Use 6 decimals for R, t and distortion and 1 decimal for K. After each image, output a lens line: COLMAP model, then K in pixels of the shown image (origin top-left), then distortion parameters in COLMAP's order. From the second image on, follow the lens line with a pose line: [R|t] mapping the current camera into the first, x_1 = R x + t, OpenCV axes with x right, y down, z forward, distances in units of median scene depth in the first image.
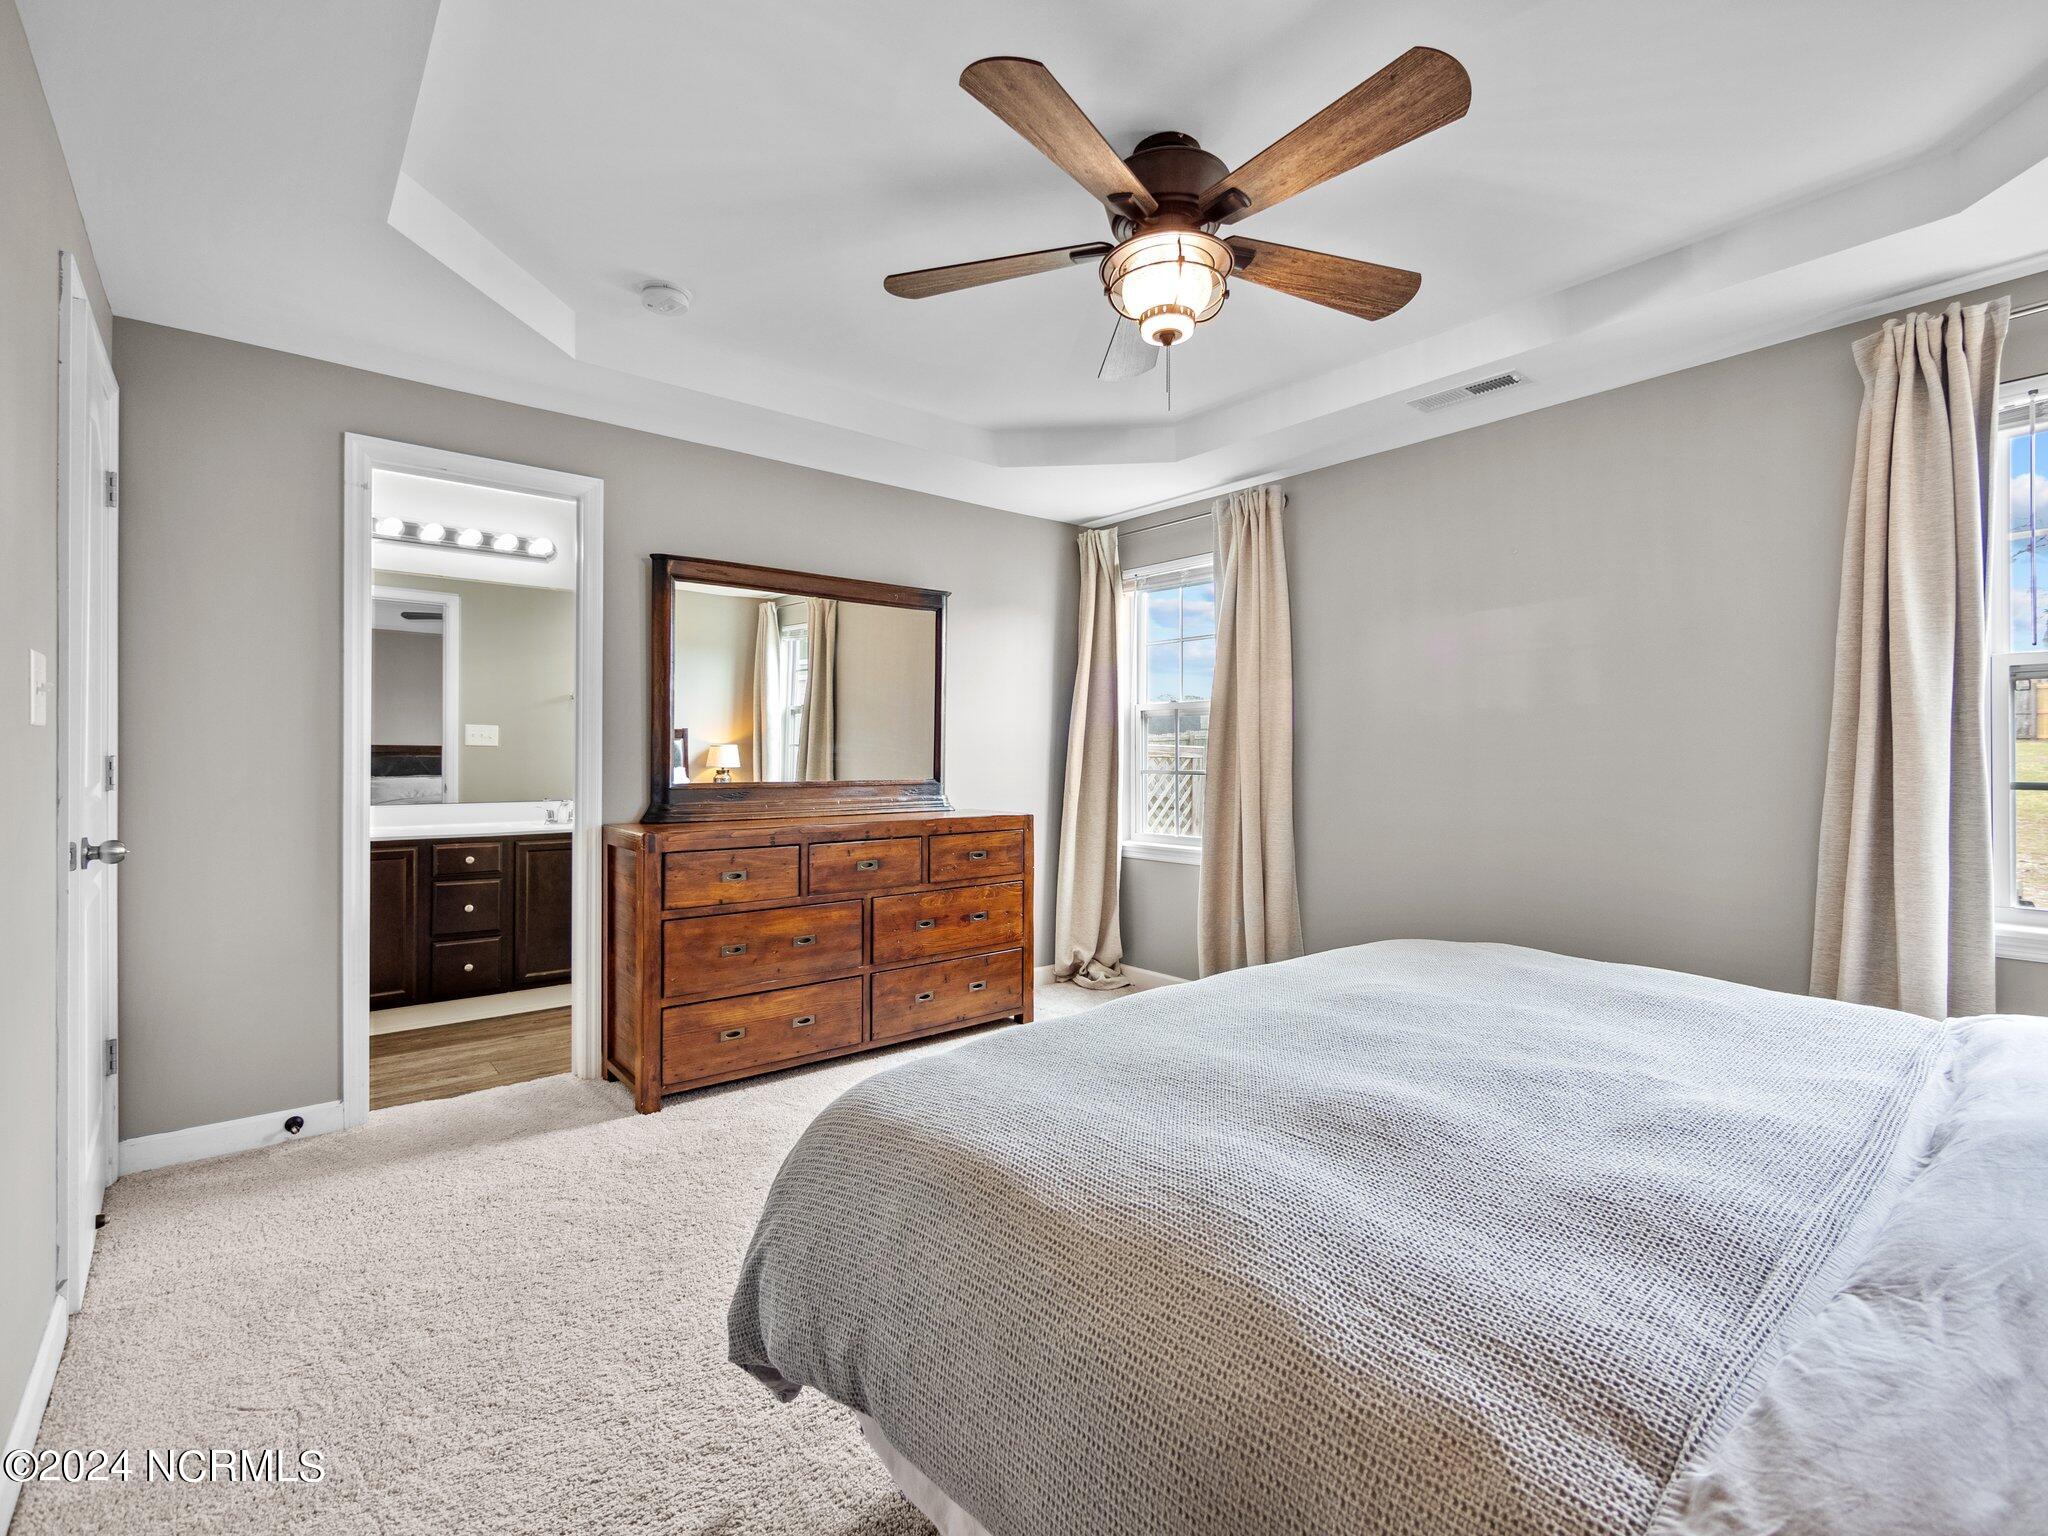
lens RADIAL K [[927.4, 0, 1032.0], [0, 927.4, 759.2], [0, 0, 1]] dist [0.001338, -0.000105]
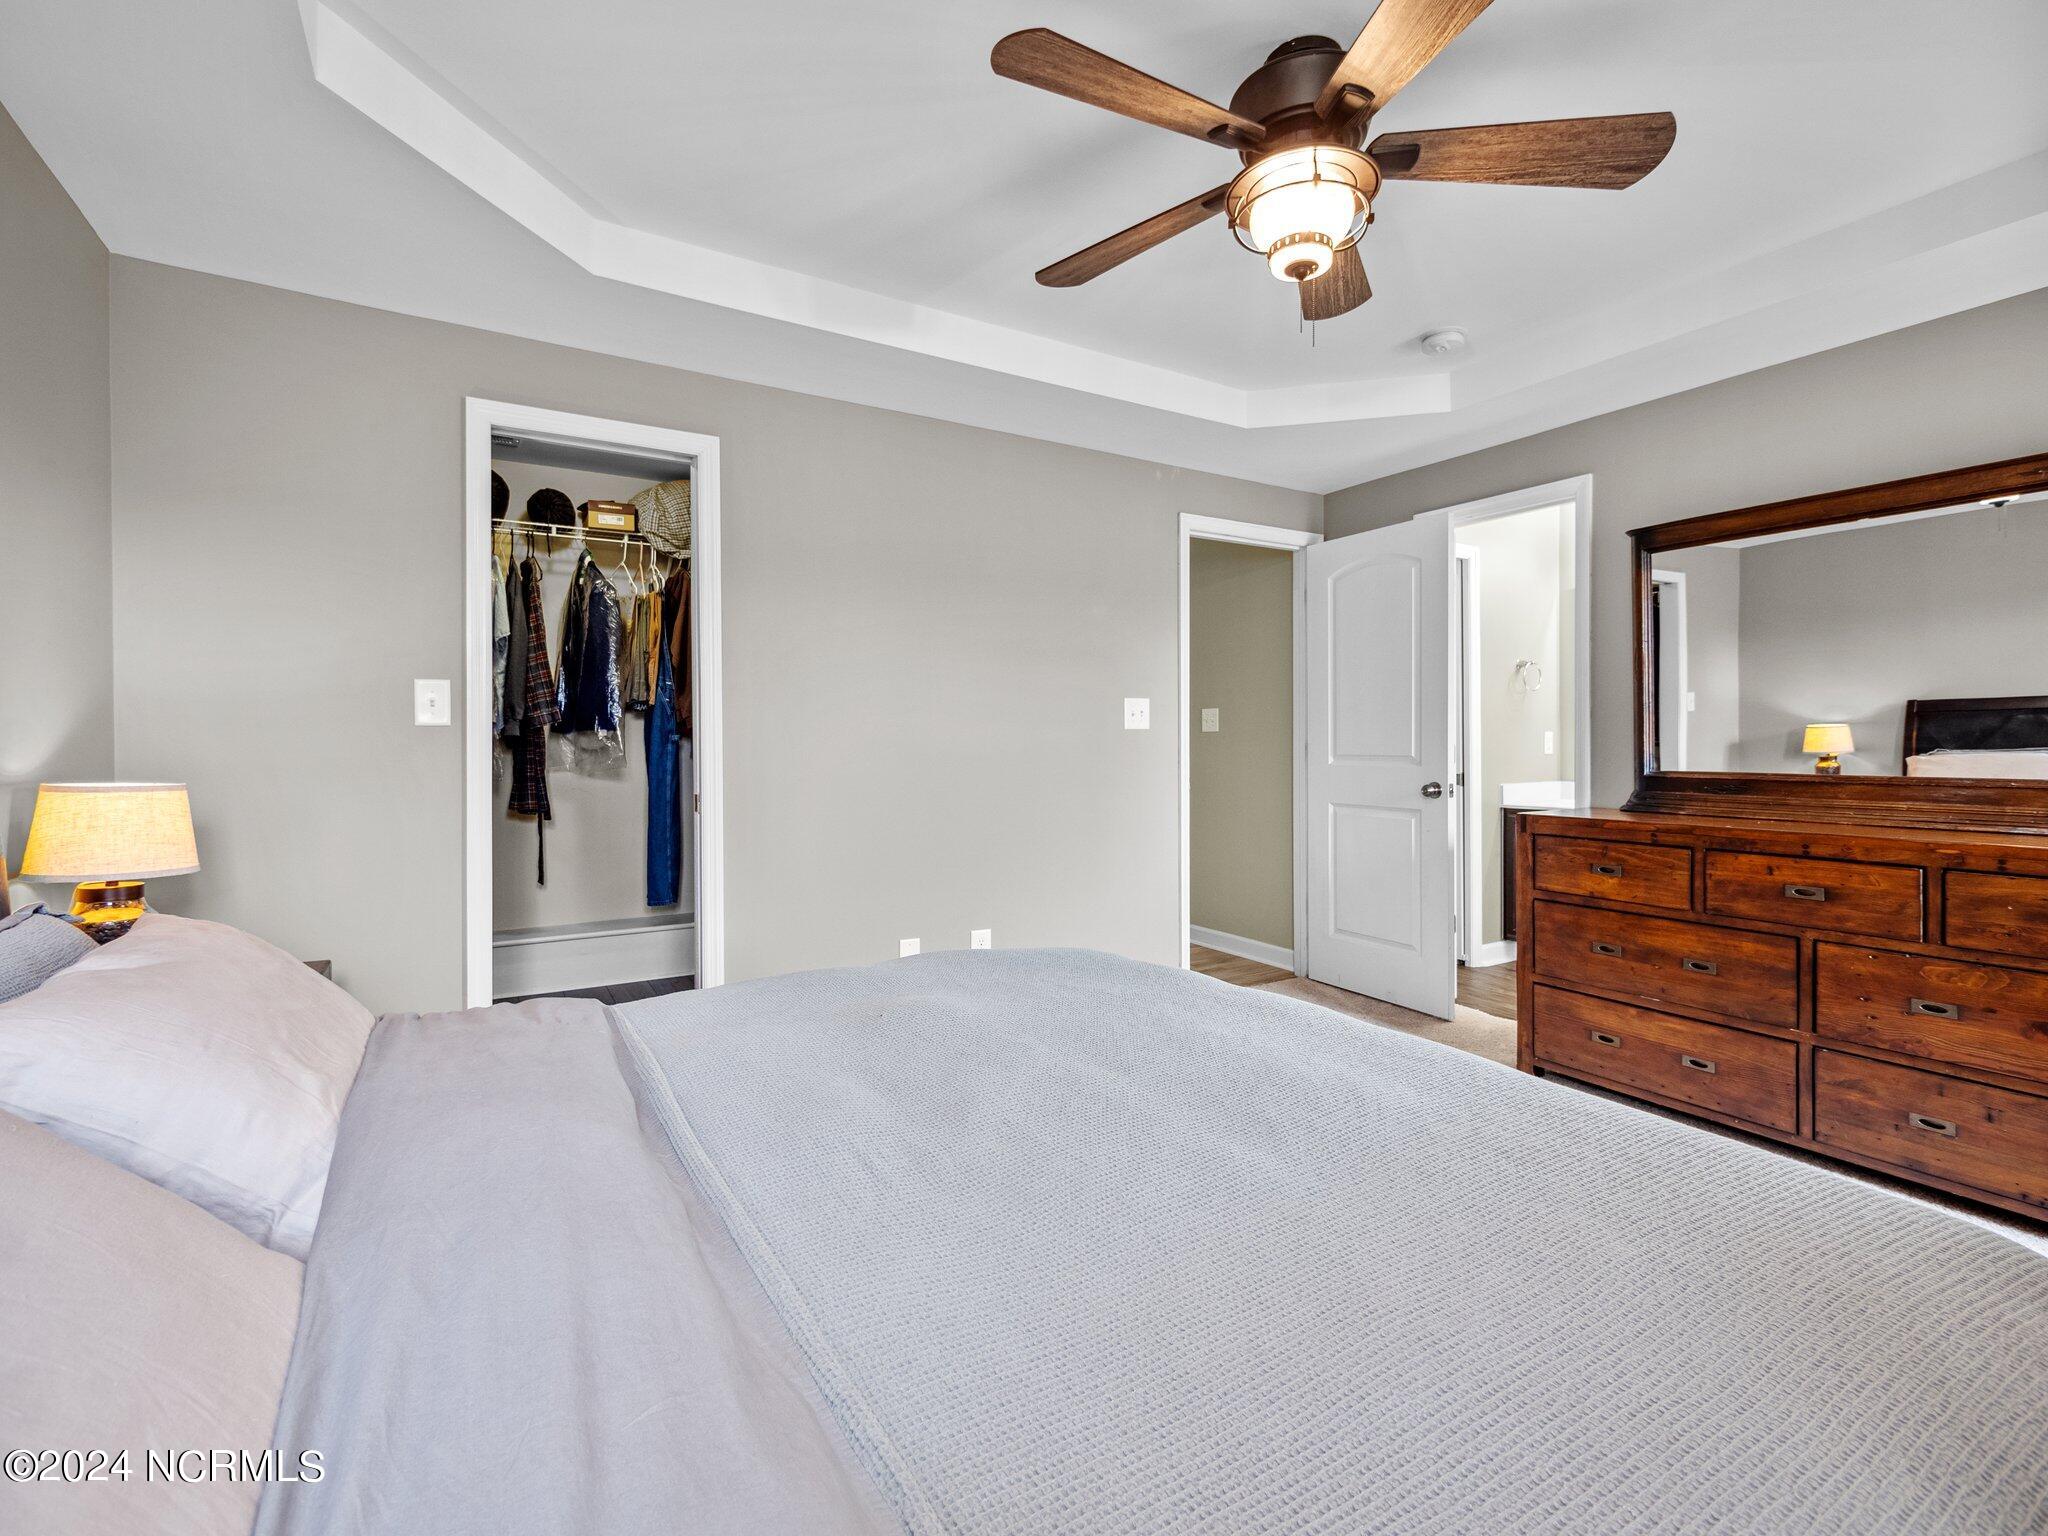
lens RADIAL K [[927.4, 0, 1032.0], [0, 927.4, 759.2], [0, 0, 1]] dist [0.001338, -0.000105]
pose [[-0.155430, 0.016677, -0.987706, 0.651960], [-0.000644, 0.999856, 0.016983, -0.000969], [0.987847, 0.003276, -0.155397, 0.542877]]
